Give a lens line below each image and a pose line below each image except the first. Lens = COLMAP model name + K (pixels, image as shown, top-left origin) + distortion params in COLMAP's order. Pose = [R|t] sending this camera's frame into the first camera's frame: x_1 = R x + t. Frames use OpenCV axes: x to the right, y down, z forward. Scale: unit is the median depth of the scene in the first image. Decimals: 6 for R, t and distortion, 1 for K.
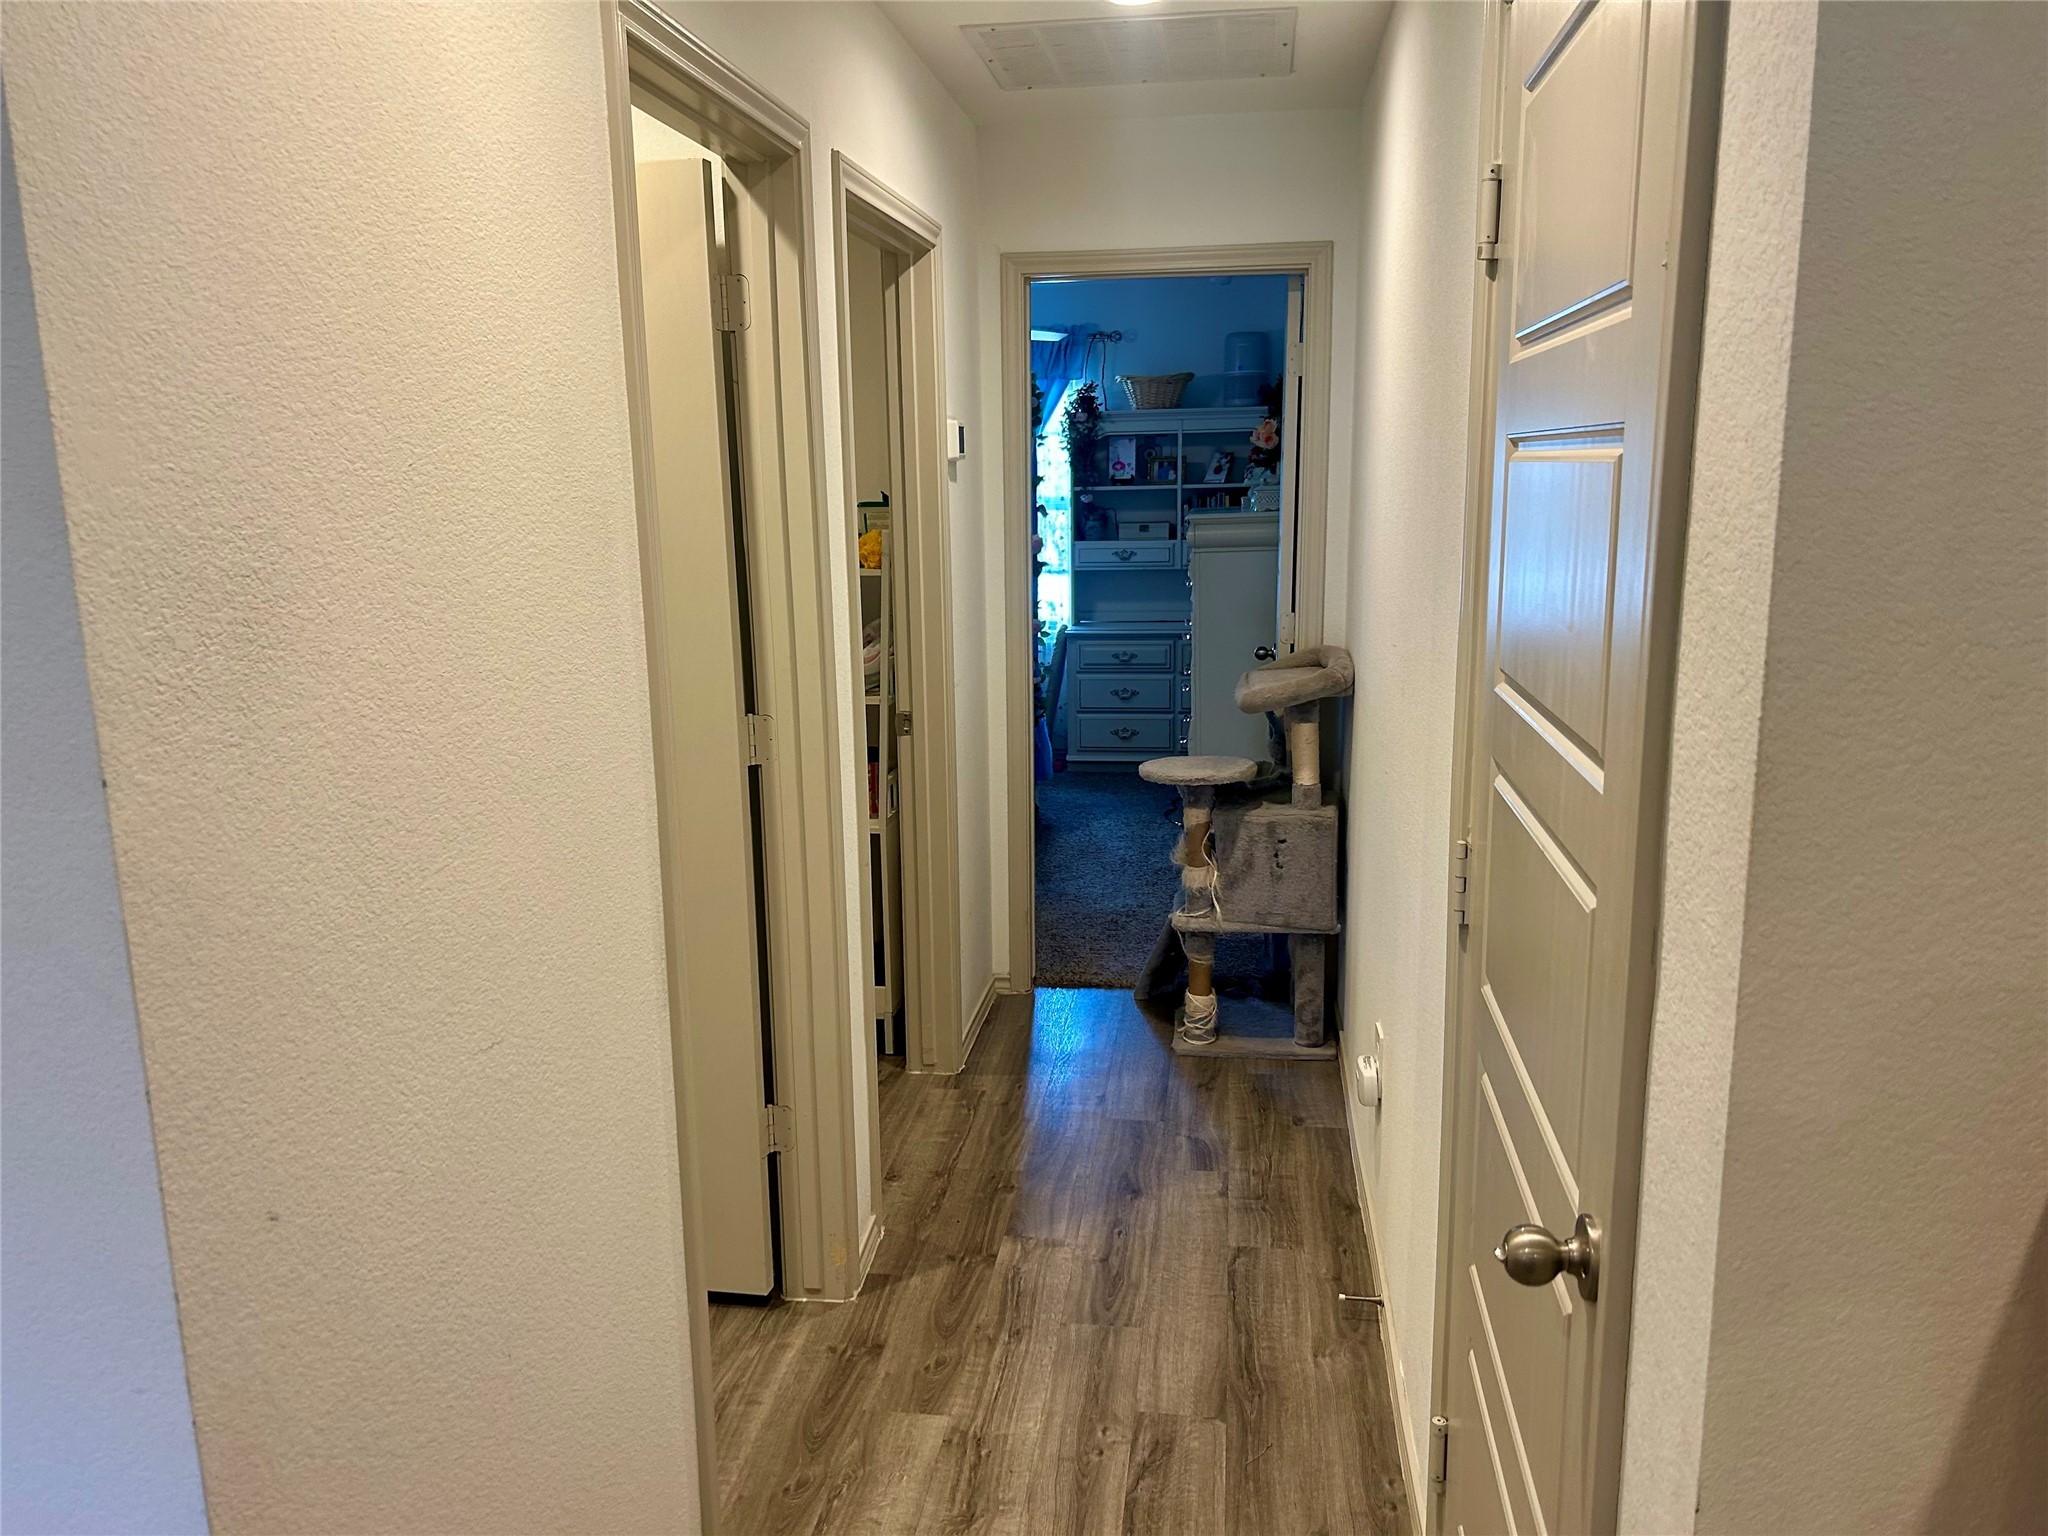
lens RADIAL K [[1534.7, 0, 1022.7], [0, 1534.7, 770.5], [0, 0, 1]] dist [0.042009, -0.040535]
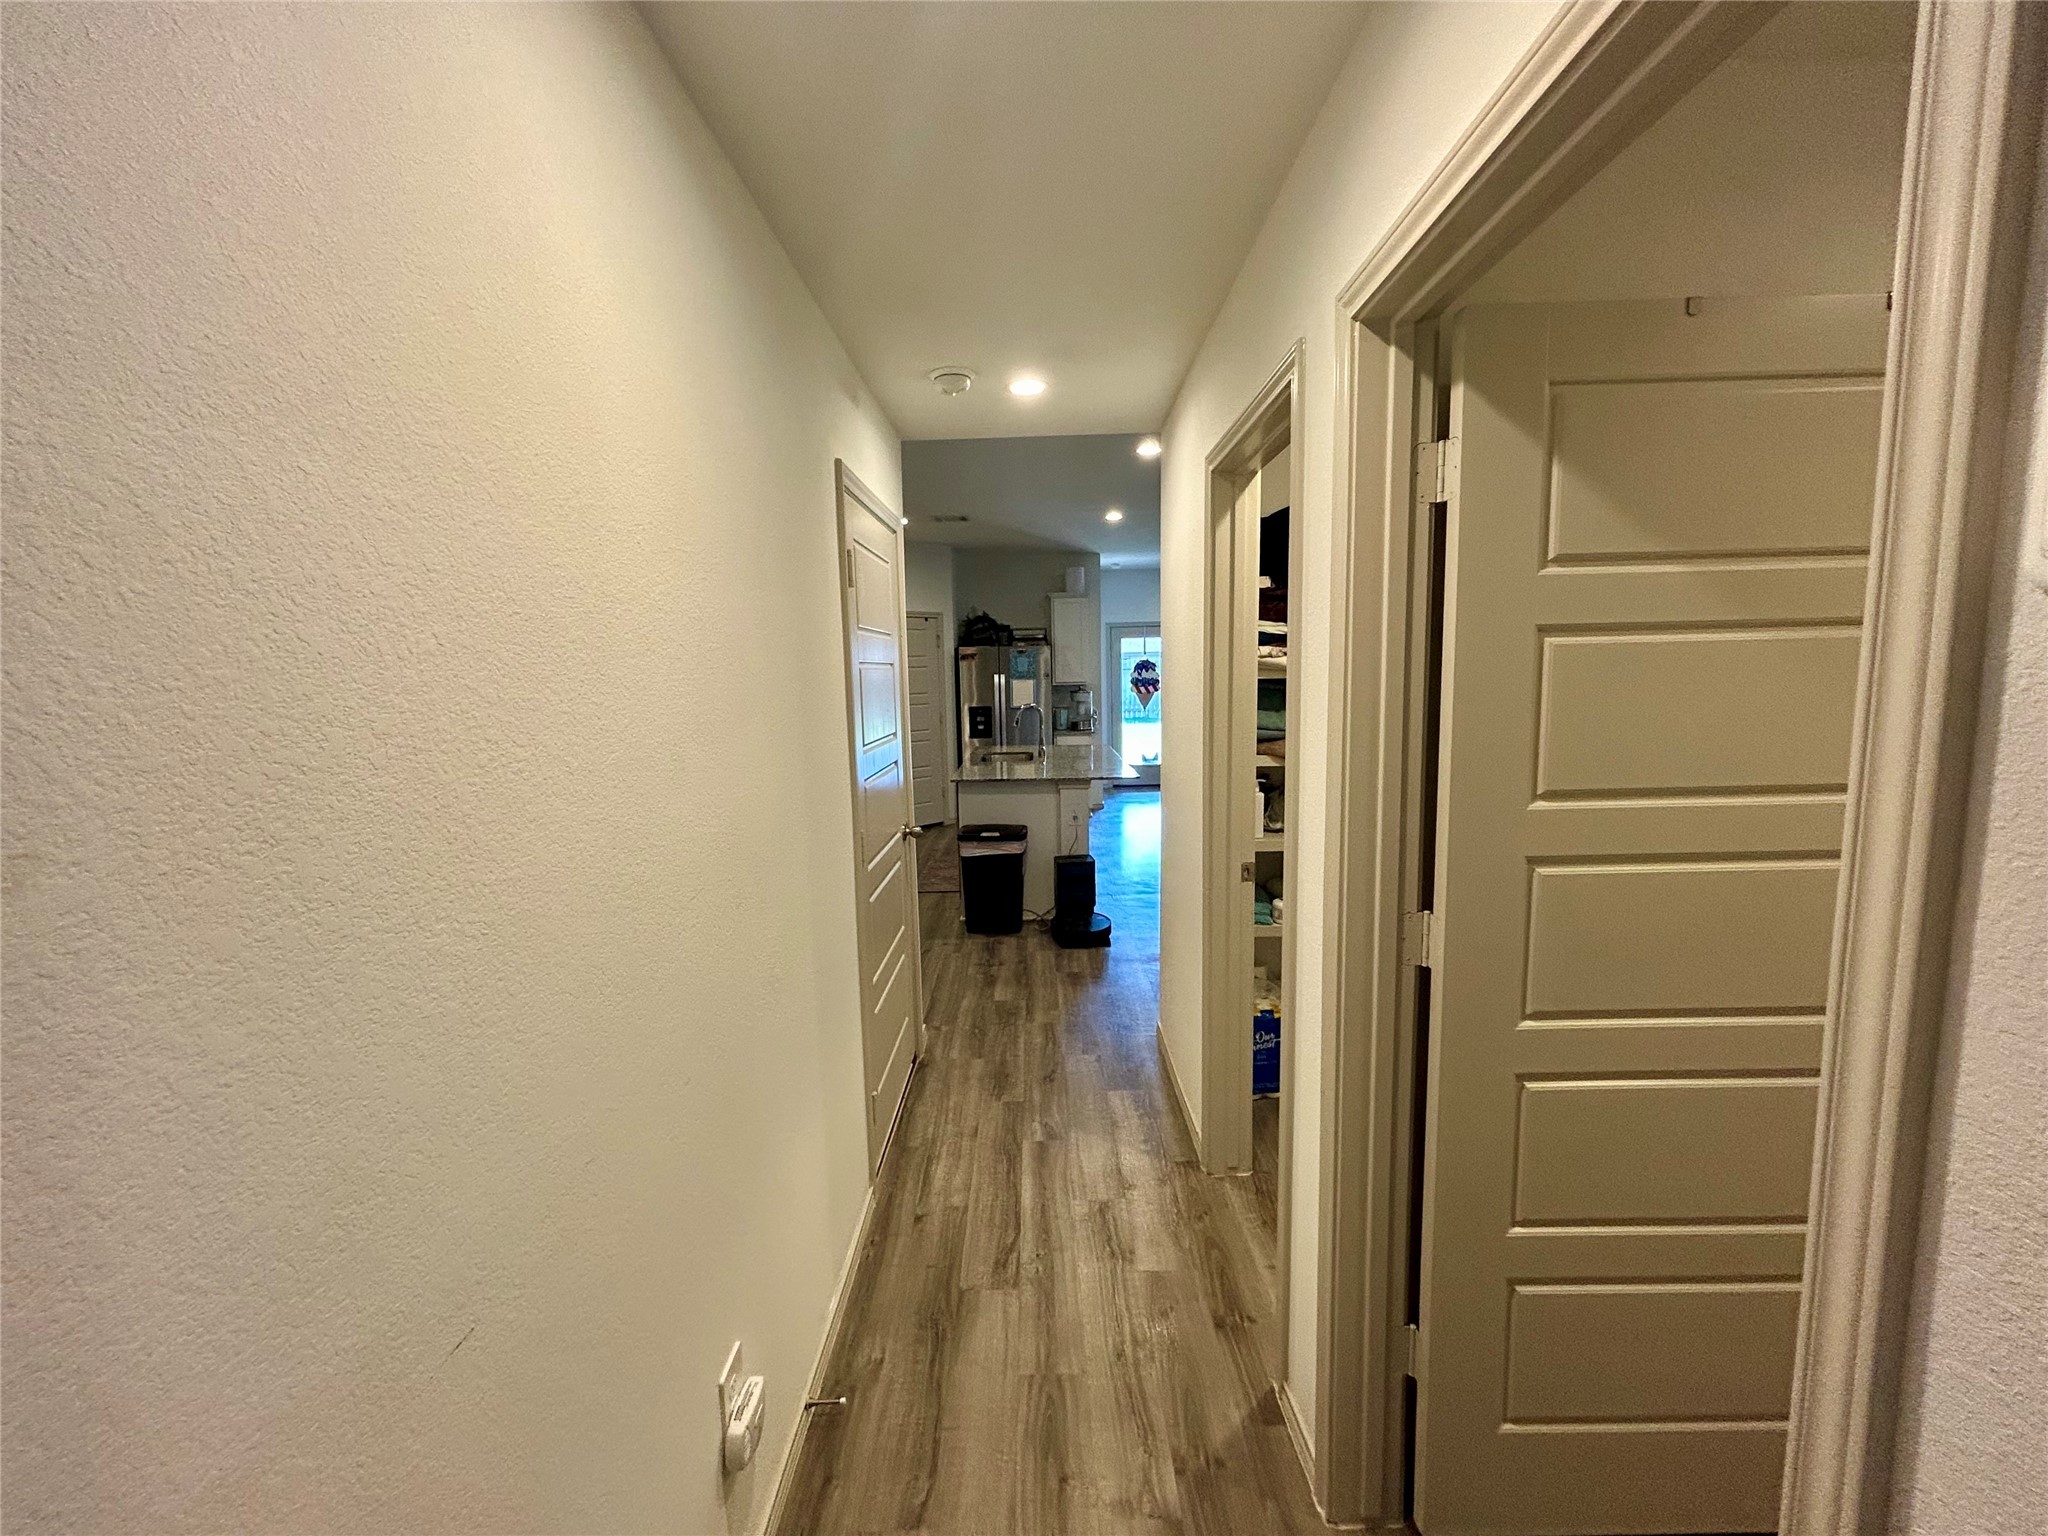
lens RADIAL K [[818.3, 0, 1025.7], [0, 818.3, 766.3], [0, 0, 1]] dist [-0.004164, 0.000696]
pose [[-0.991137, 0.054180, -0.121290, 0.129757], [0.014392, 0.951466, 0.307418, -0.297661], [0.132059, 0.302948, -0.943813, 1.531533]]
